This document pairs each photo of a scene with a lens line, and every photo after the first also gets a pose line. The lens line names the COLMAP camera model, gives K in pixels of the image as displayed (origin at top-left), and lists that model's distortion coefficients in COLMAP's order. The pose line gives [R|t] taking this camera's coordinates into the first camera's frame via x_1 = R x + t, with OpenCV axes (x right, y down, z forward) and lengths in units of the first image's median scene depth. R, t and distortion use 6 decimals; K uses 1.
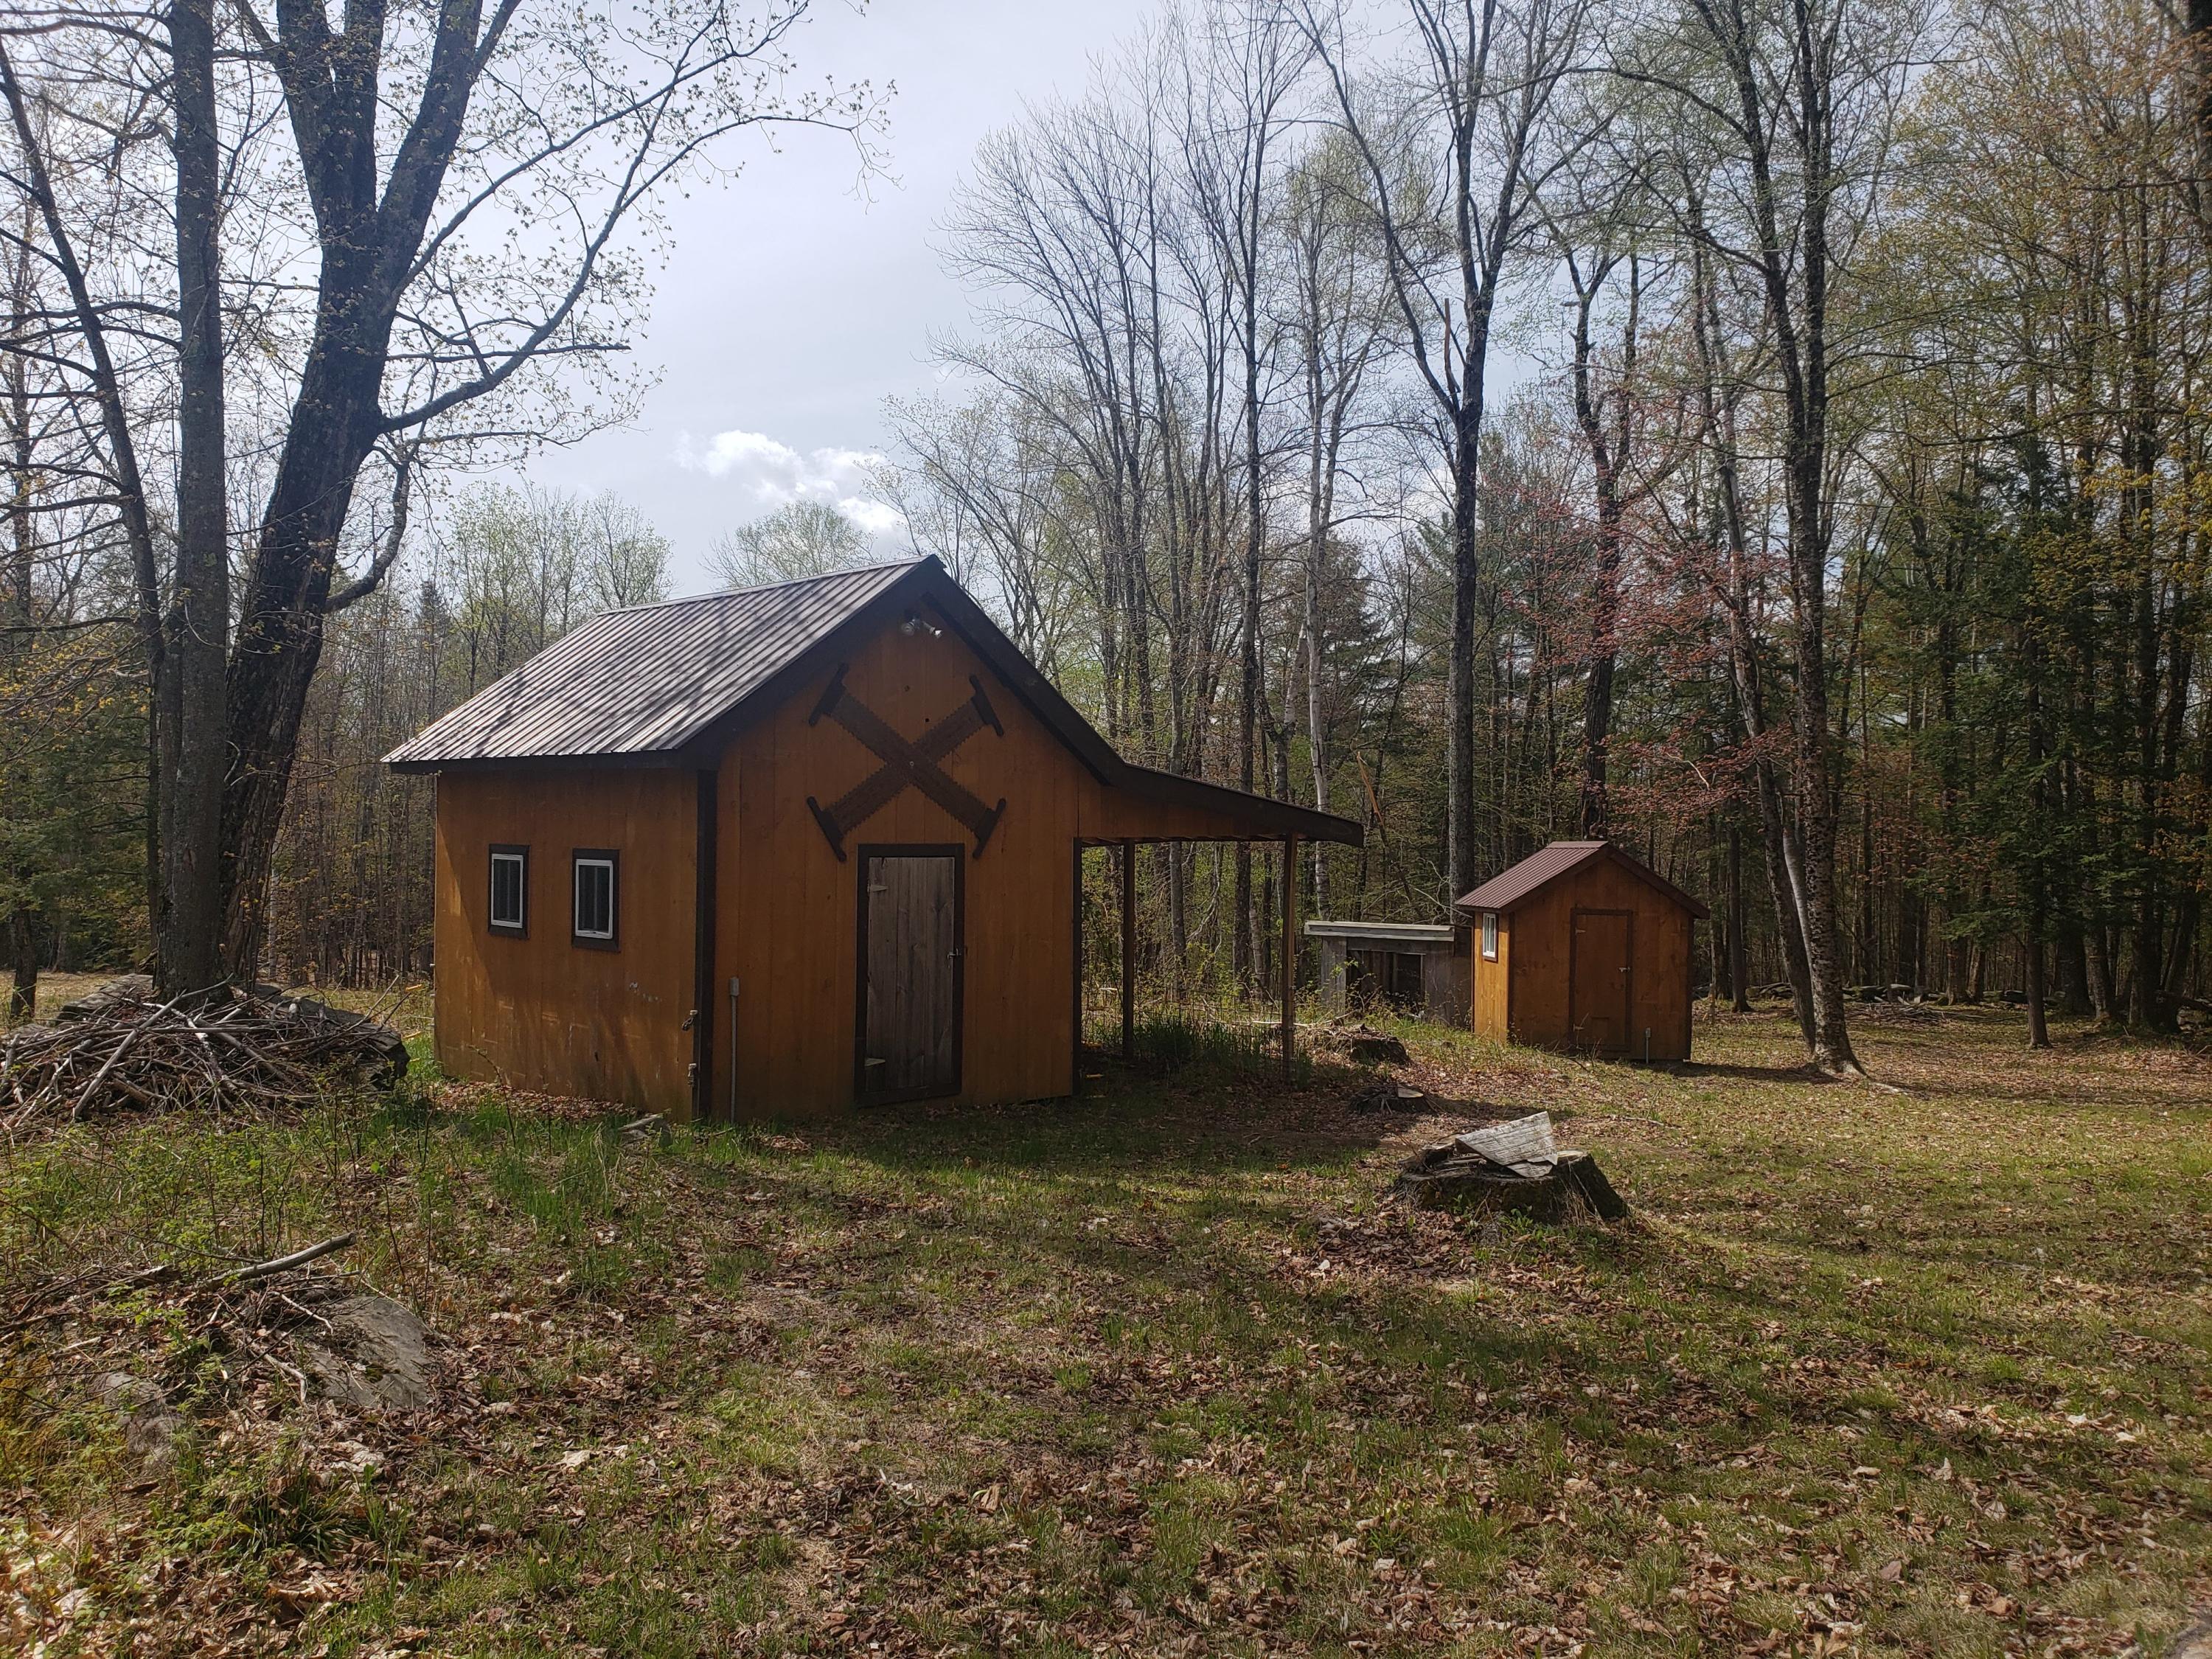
lens RADIAL K [[1699.6, 0, 1102.8], [0, 1699.6, 832.9], [0, 0, 1]] dist [-0.017028, -0.006289]
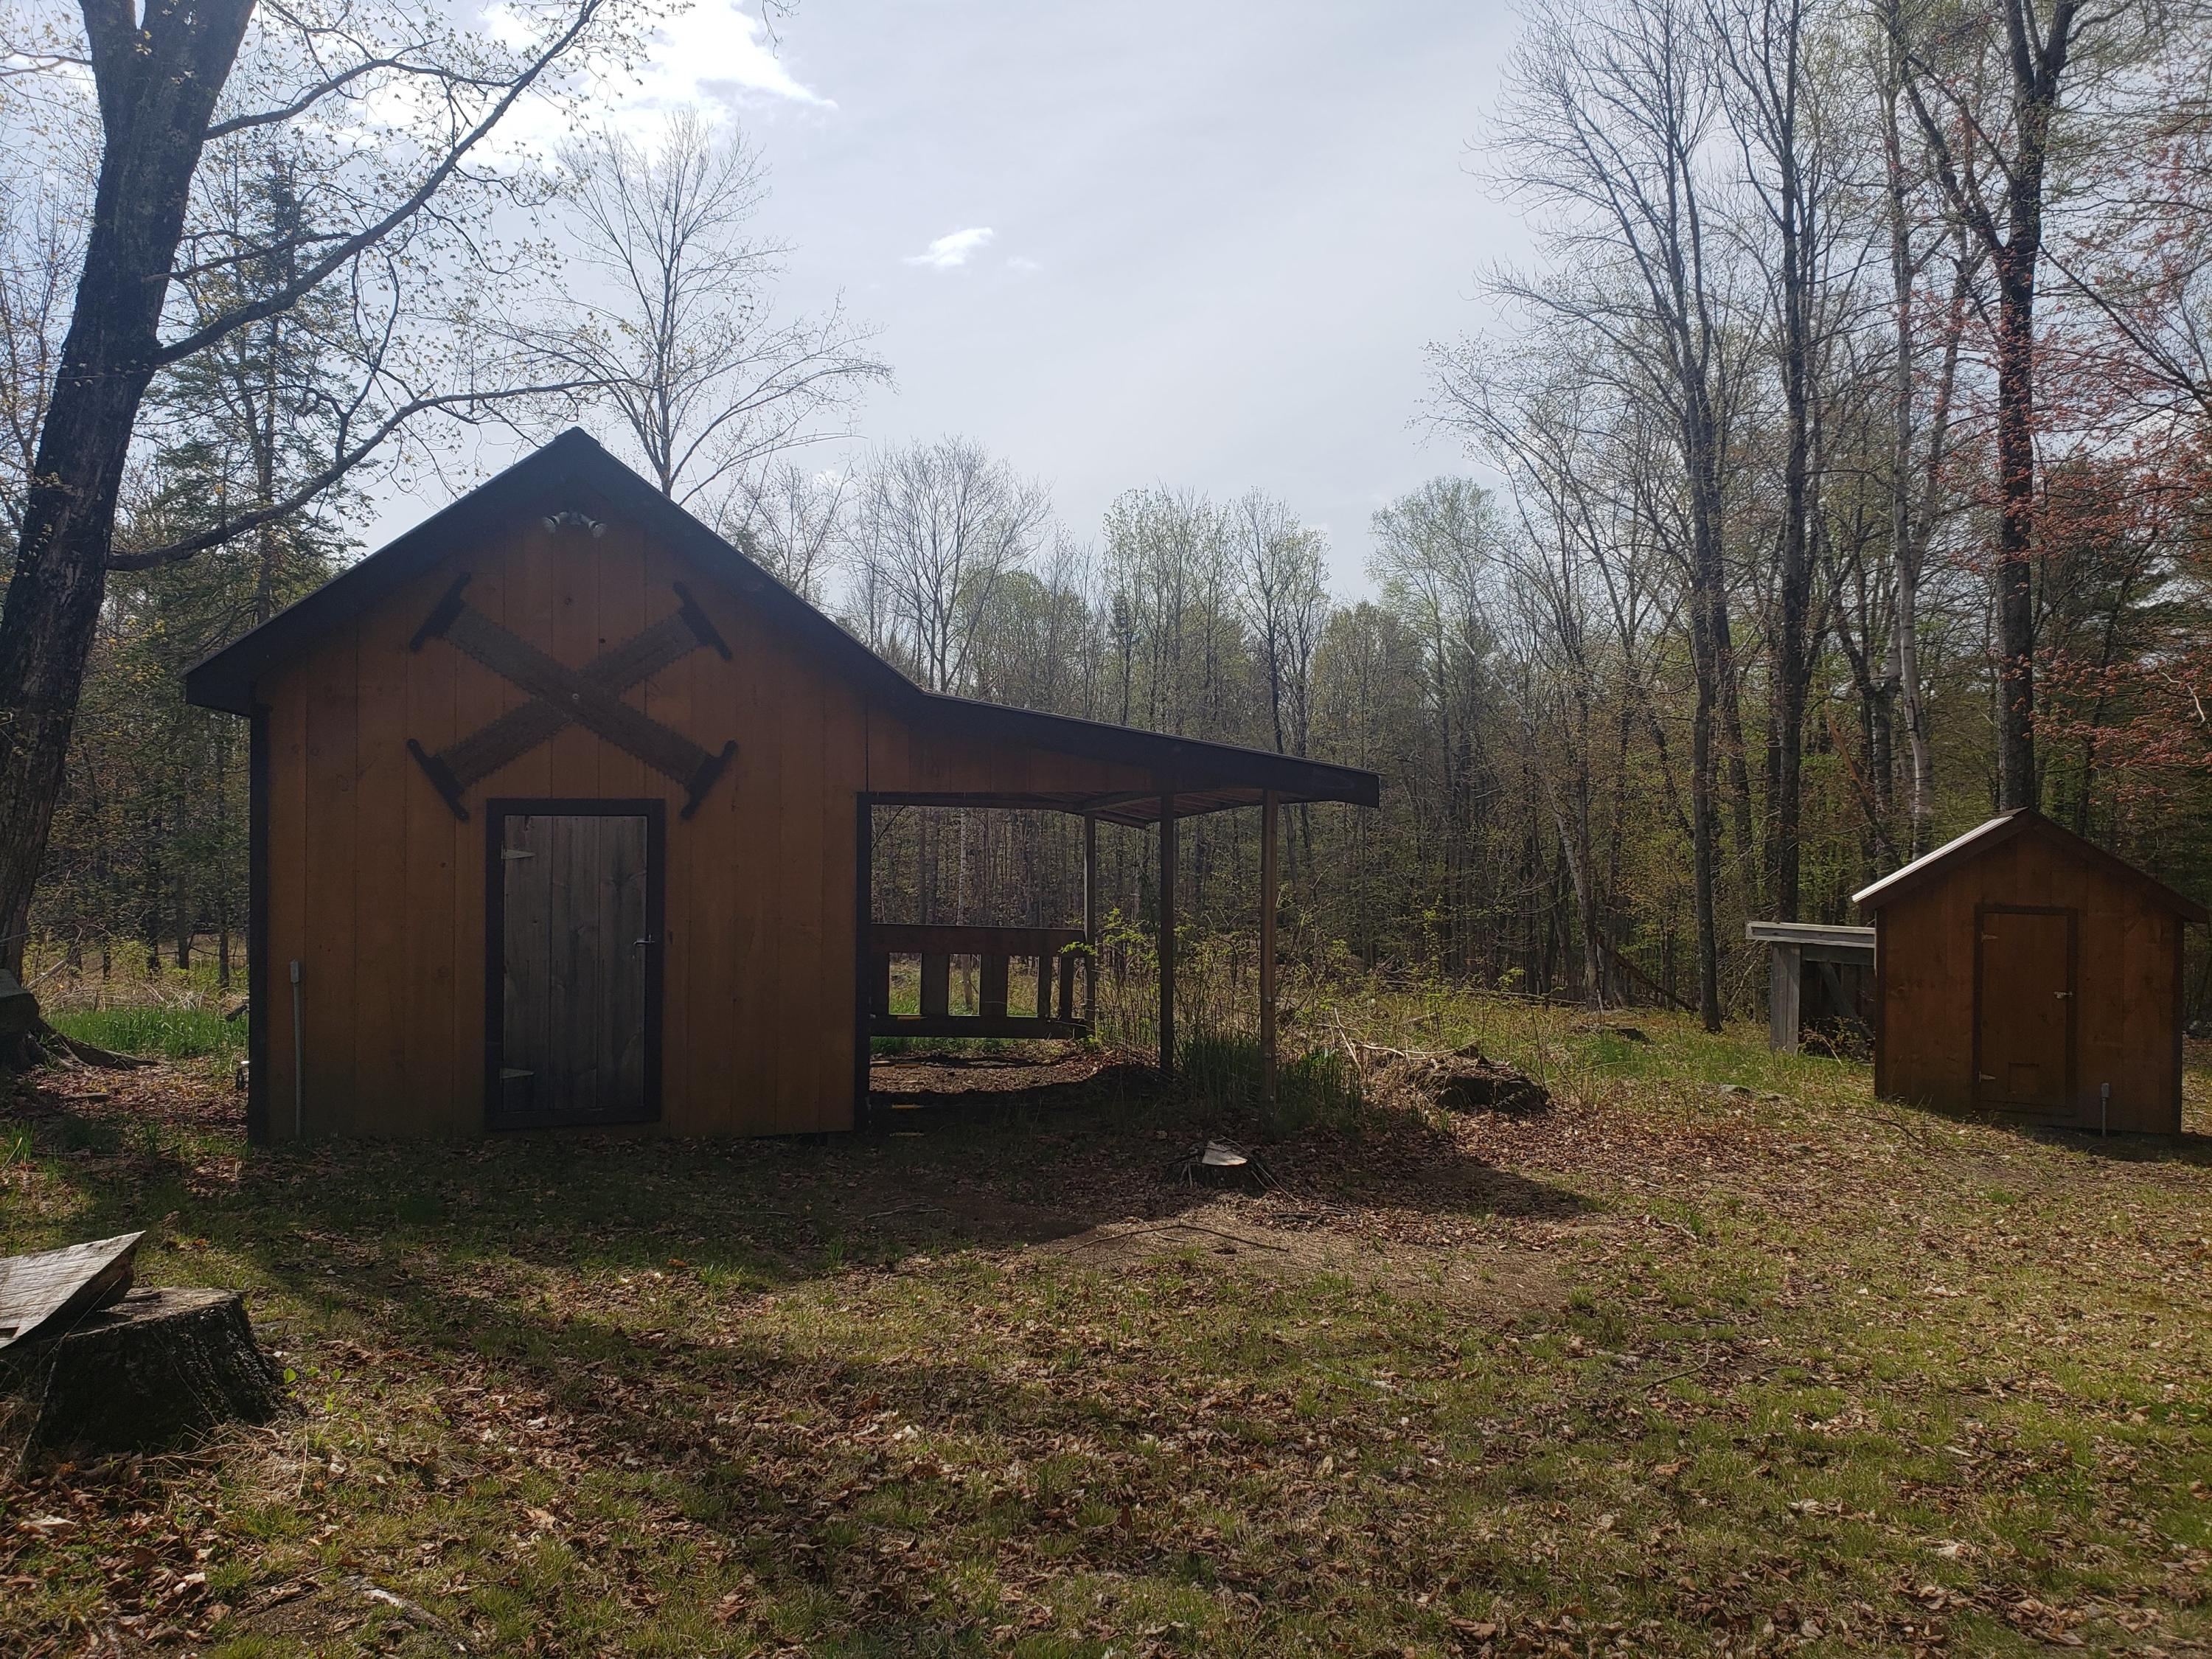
lens RADIAL K [[1699.6, 0, 1107.2], [0, 1699.6, 827.3], [0, 0, 1]] dist [-0.017028, -0.006289]
pose [[0.898314, -0.008444, -0.439273, 0.446018], [0.006952, 0.999963, -0.005006, 0.024887], [0.439299, 0.001443, 0.898340, 0.399052]]
